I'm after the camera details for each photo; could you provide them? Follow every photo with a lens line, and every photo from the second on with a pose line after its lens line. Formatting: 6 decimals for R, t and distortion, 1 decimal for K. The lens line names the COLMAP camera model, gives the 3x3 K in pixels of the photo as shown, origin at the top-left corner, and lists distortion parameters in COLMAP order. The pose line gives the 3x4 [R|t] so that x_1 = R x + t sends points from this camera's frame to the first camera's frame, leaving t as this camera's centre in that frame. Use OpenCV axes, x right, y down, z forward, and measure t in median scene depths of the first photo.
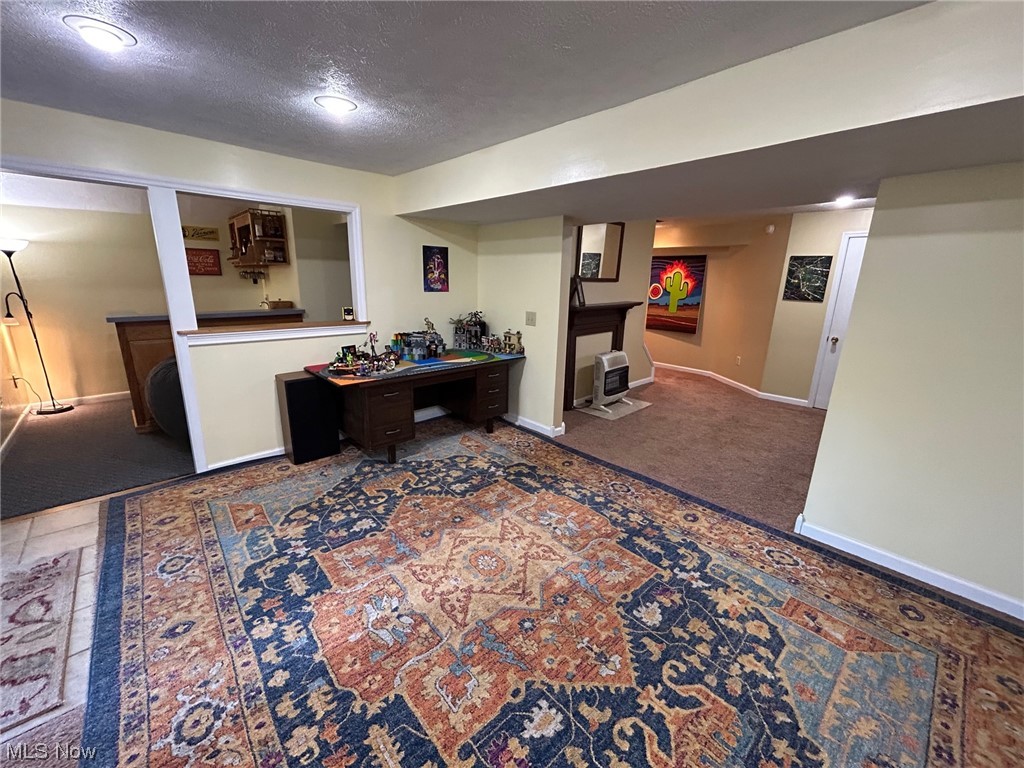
lens RADIAL K [[416.0, 0, 510.7], [0, 416.0, 384.2], [0, 0, 1]] dist [-0.000291, 0.000157]
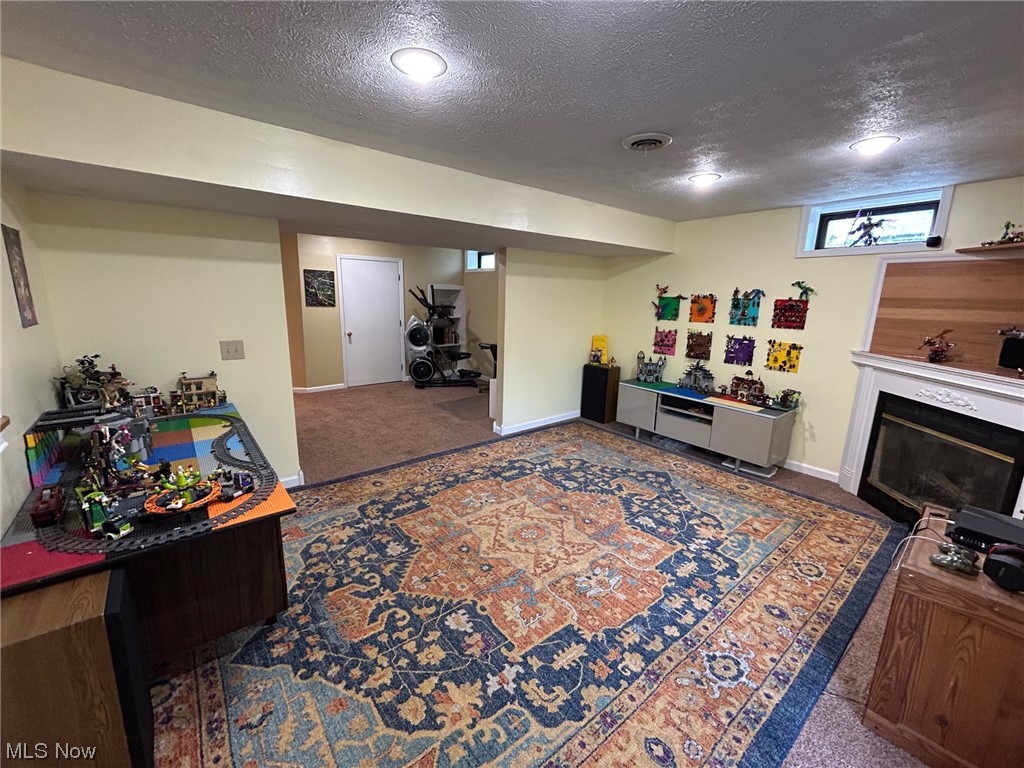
lens RADIAL K [[416.0, 0, 510.7], [0, 416.0, 384.2], [0, 0, 1]] dist [-0.000291, 0.000157]
pose [[0.049921, -0.230091, 0.971888, -1.149559], [0.224174, 0.950854, 0.213596, -0.263212], [-0.973270, 0.207209, 0.099048, 0.844266]]
